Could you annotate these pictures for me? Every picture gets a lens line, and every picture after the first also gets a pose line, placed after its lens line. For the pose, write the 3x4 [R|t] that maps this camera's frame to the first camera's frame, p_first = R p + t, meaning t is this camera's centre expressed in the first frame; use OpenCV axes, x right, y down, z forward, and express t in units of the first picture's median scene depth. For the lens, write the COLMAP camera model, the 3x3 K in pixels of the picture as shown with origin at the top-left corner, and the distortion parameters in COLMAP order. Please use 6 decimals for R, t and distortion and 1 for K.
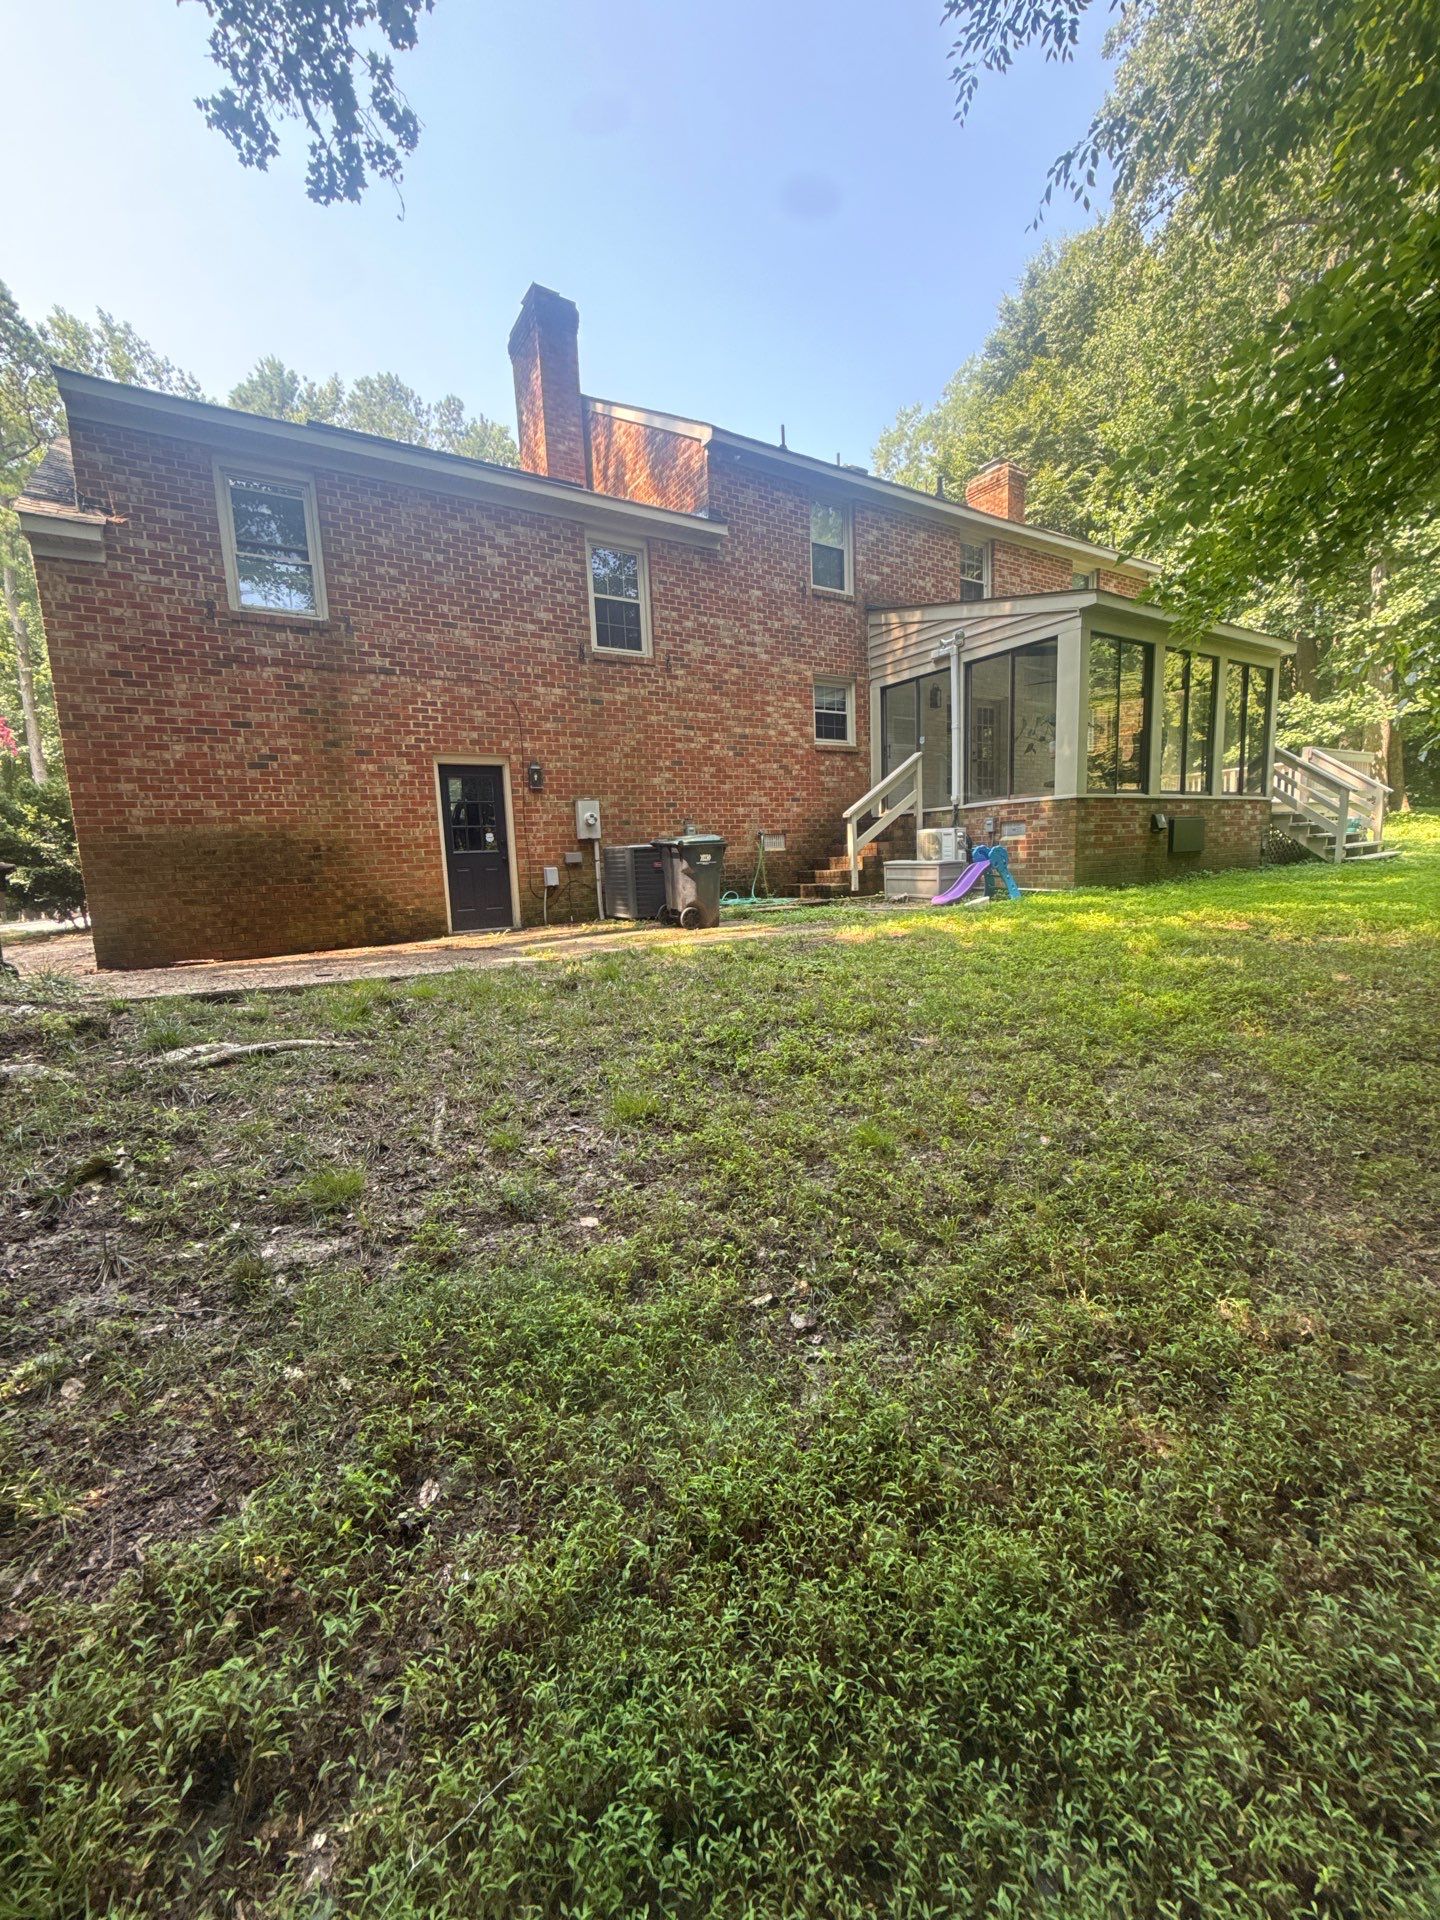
lens RADIAL K [[767.3, 0, 713.5], [0, 767.3, 958.9], [0, 0, 1]] dist [0.003380, -0.000490]
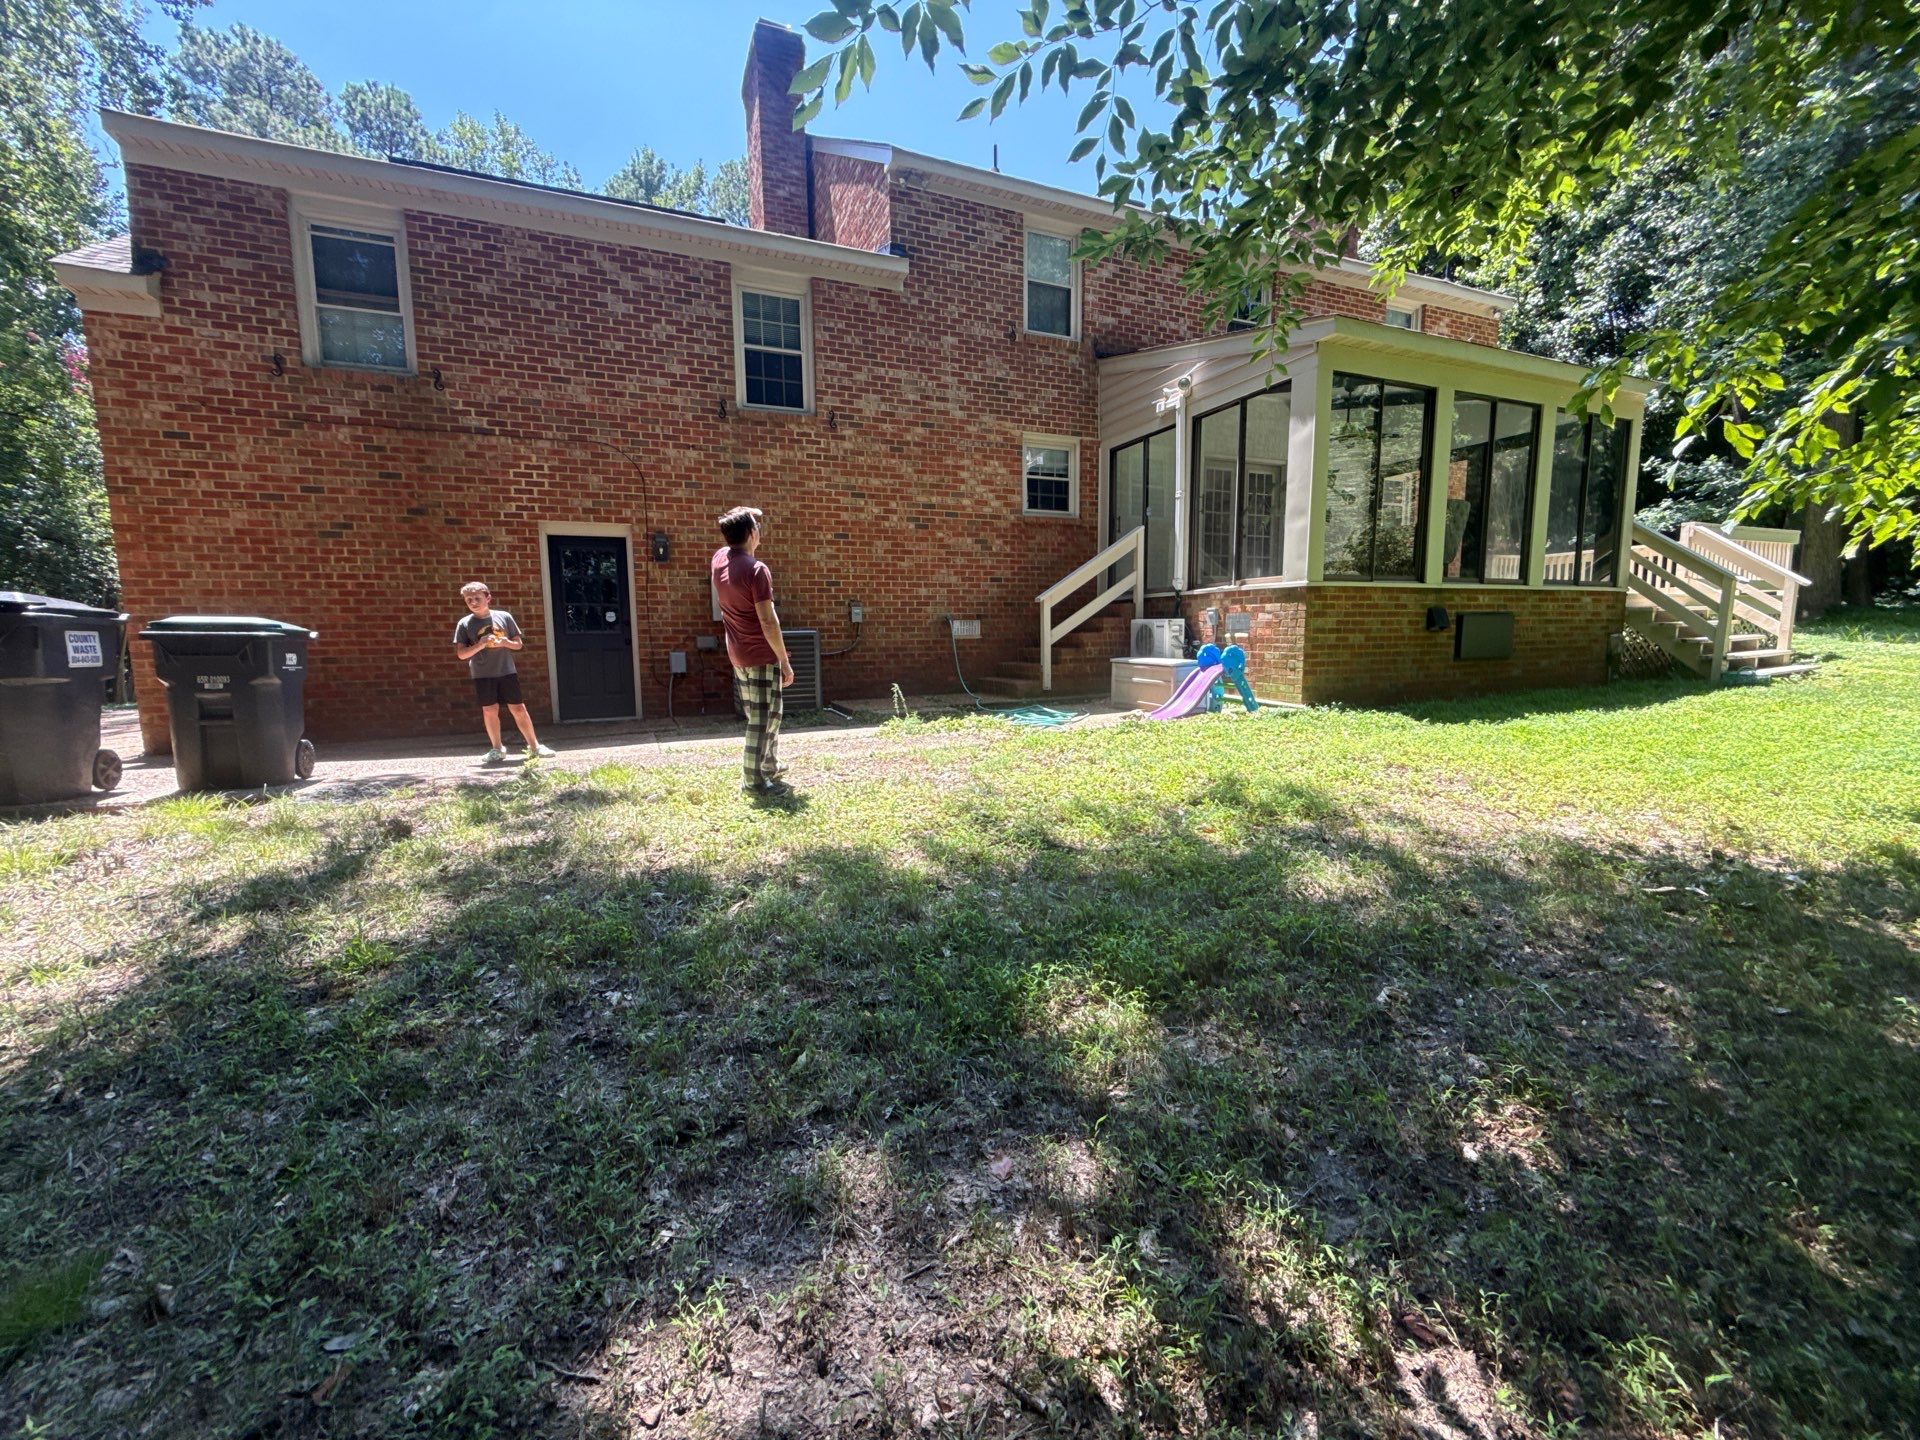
lens RADIAL K [[767.3, 0, 965.8], [0, 767.3, 719.7], [0, 0, 1]] dist [0.003380, -0.000490]
pose [[0.986105, 0.048332, -0.158938, 0.236364], [-0.050317, 0.998697, -0.008485, -0.045987], [0.158321, 0.016364, 0.987252, 0.162964]]
